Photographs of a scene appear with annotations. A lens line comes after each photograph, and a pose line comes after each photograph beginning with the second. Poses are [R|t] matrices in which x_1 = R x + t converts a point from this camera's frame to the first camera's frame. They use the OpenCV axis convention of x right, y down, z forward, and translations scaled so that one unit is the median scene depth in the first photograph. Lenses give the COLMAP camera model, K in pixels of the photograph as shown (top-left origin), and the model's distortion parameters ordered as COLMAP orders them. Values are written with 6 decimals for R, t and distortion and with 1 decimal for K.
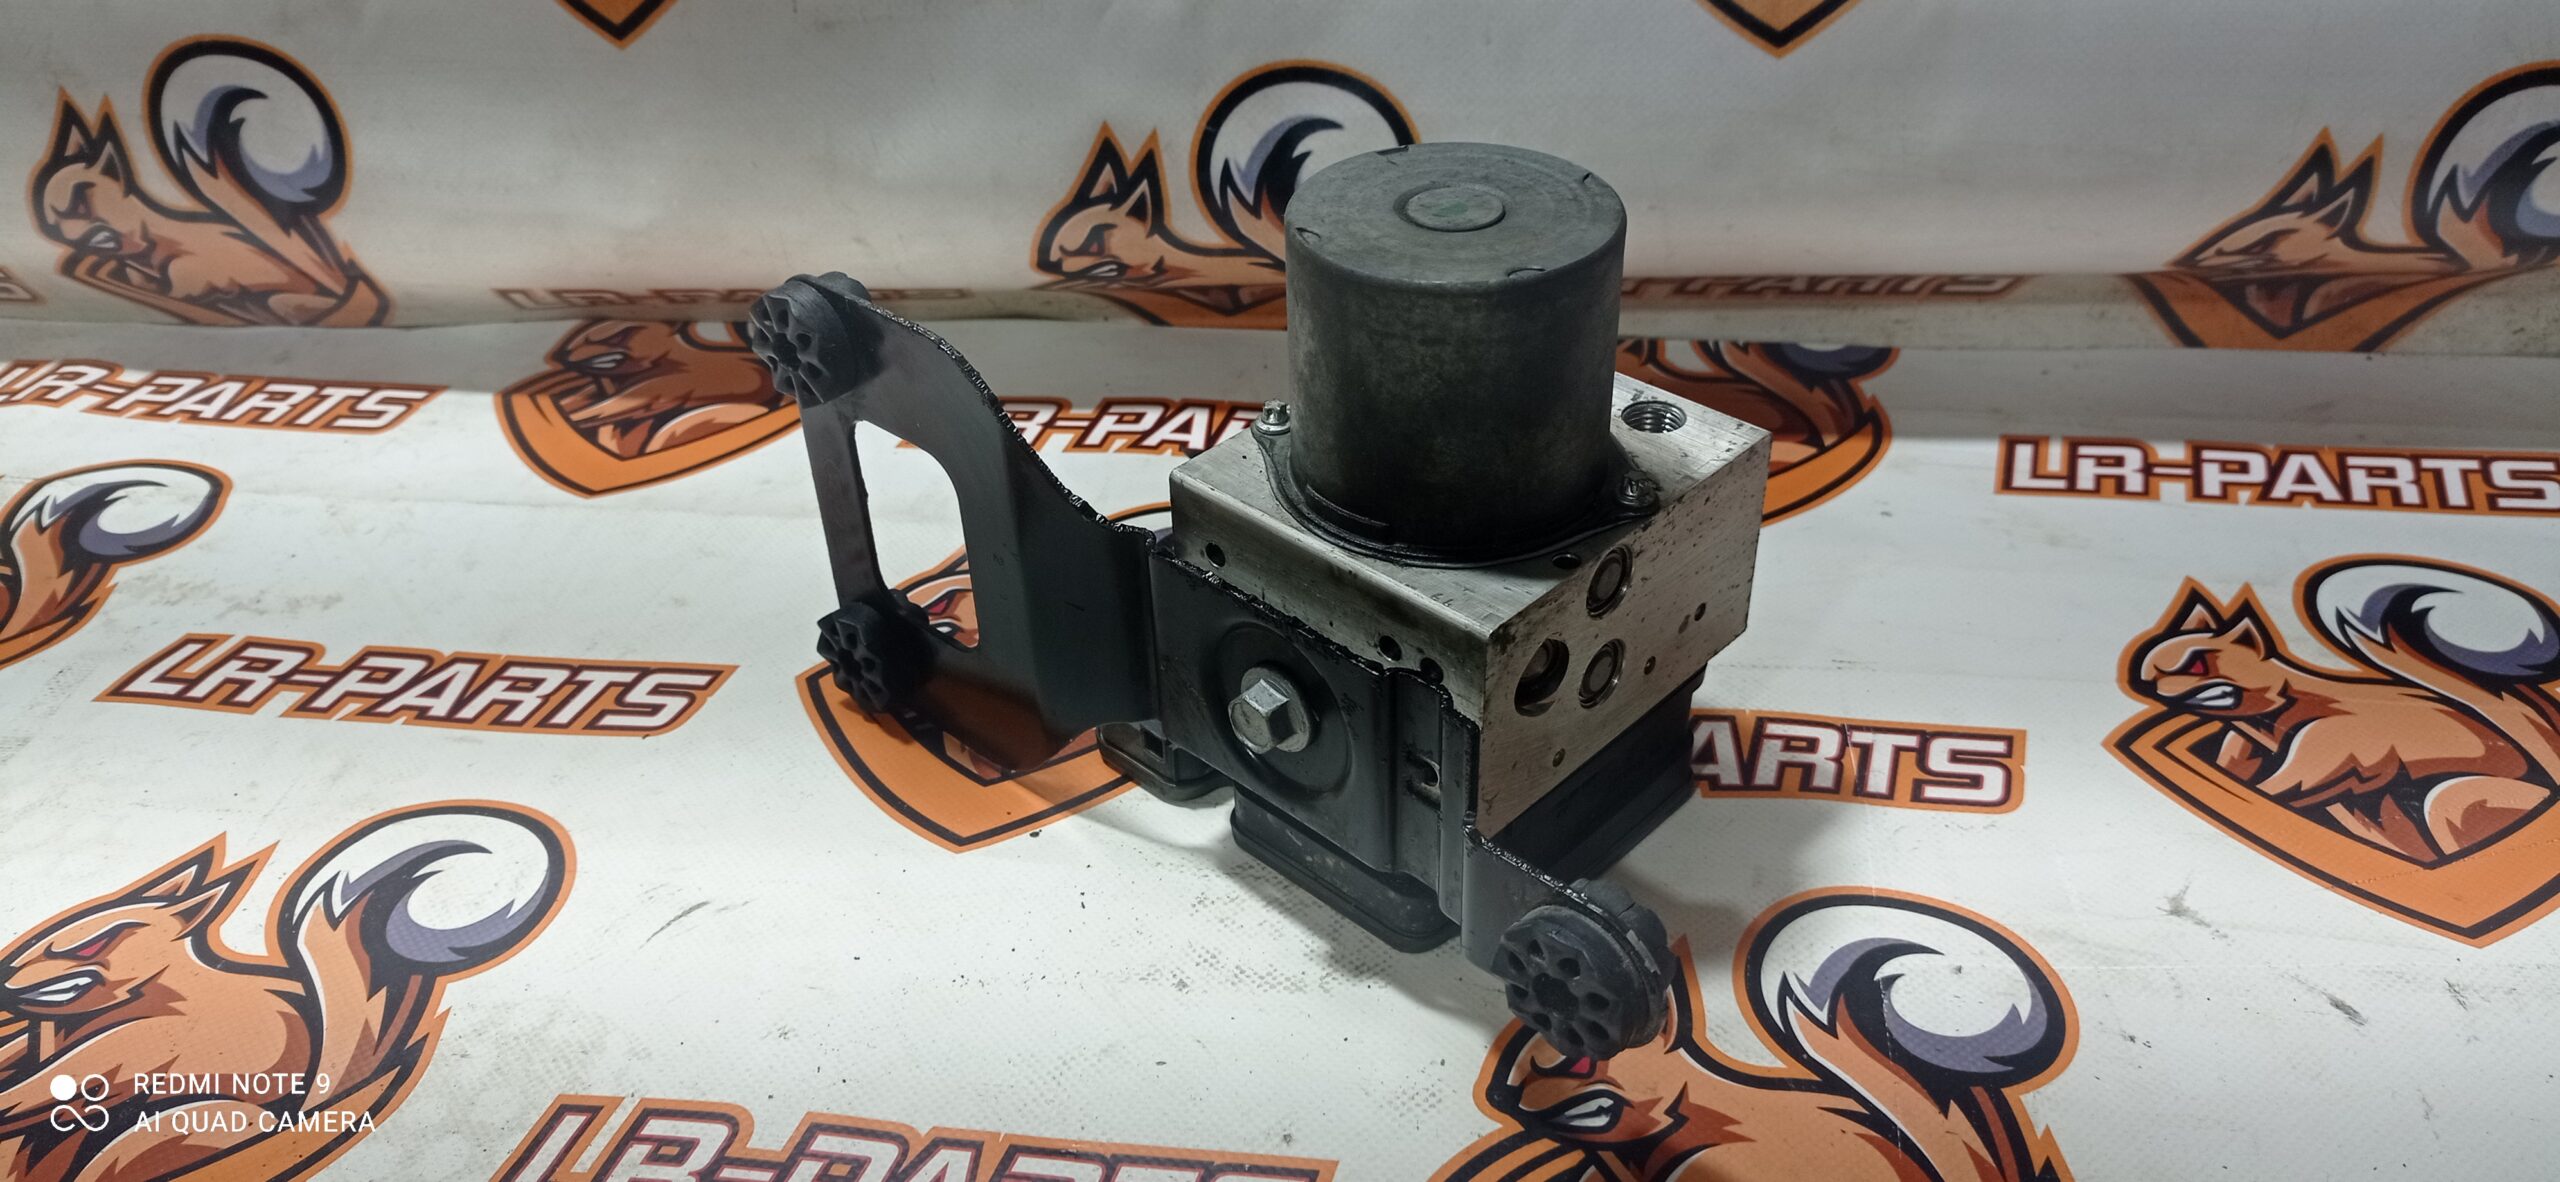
lens RADIAL K [[1928.4, 0, 1265.0], [0, 1928.4, 516.3], [0, 0, 1]] dist [-0.006960, 0.003144]
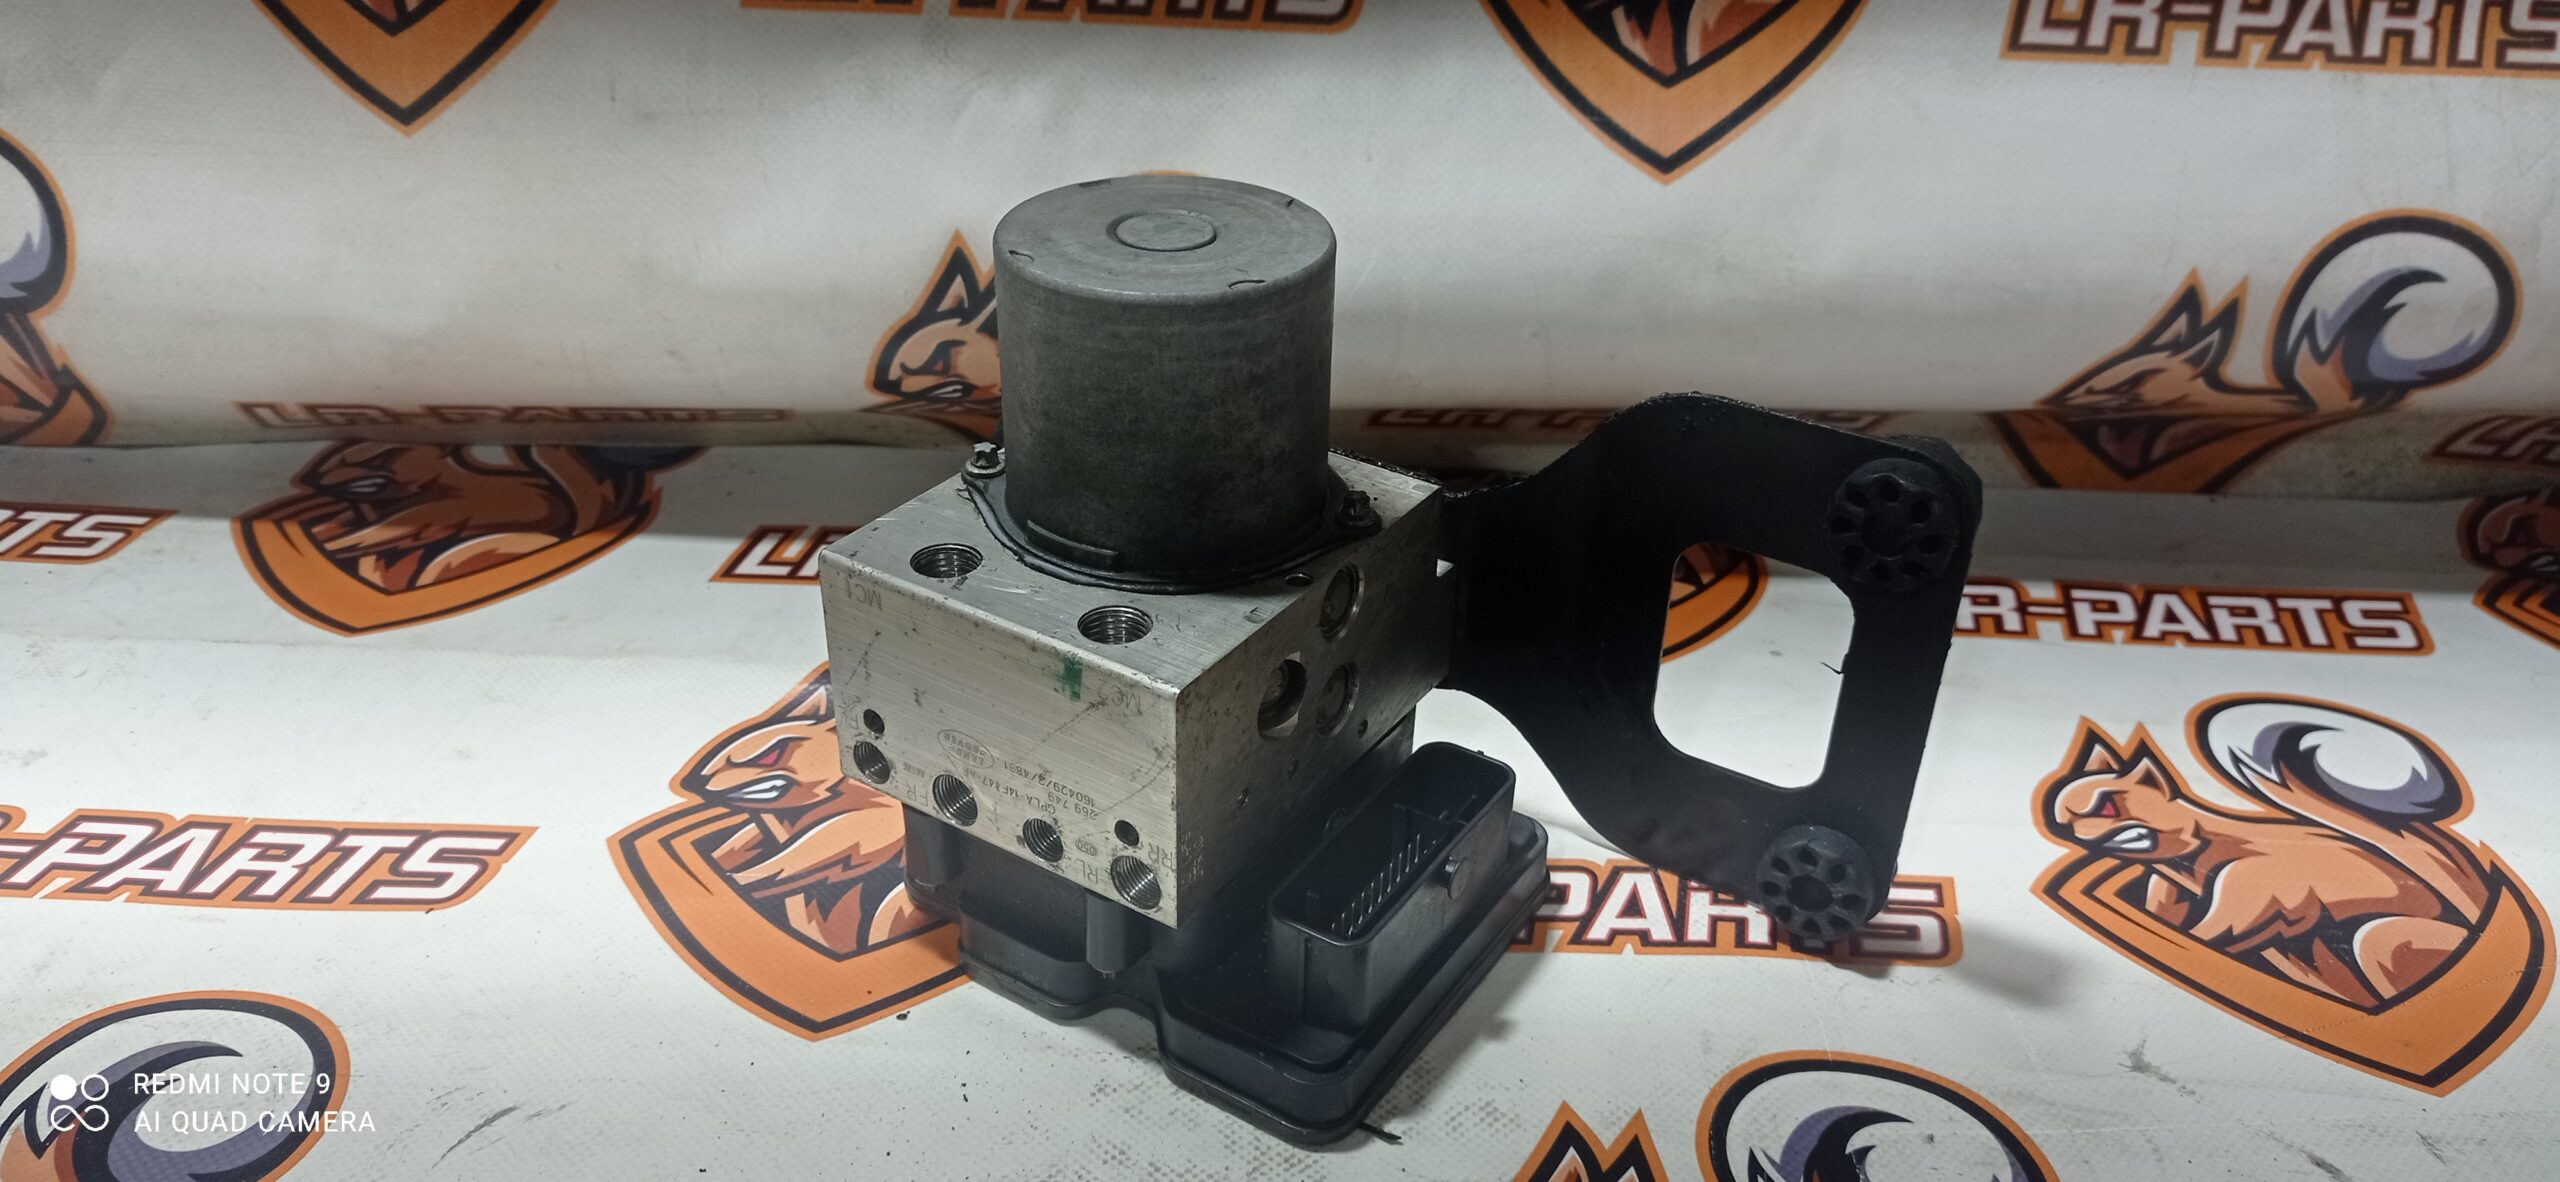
lens RADIAL K [[1928.4, 0, 1265.0], [0, 1928.4, 516.3], [0, 0, 1]] dist [-0.006960, 0.003144]
pose [[0.989938, 0.009792, 0.141163, -0.070620], [0.001509, 0.996815, -0.079729, 0.007154], [-0.141494, 0.079140, 0.986771, 0.079290]]
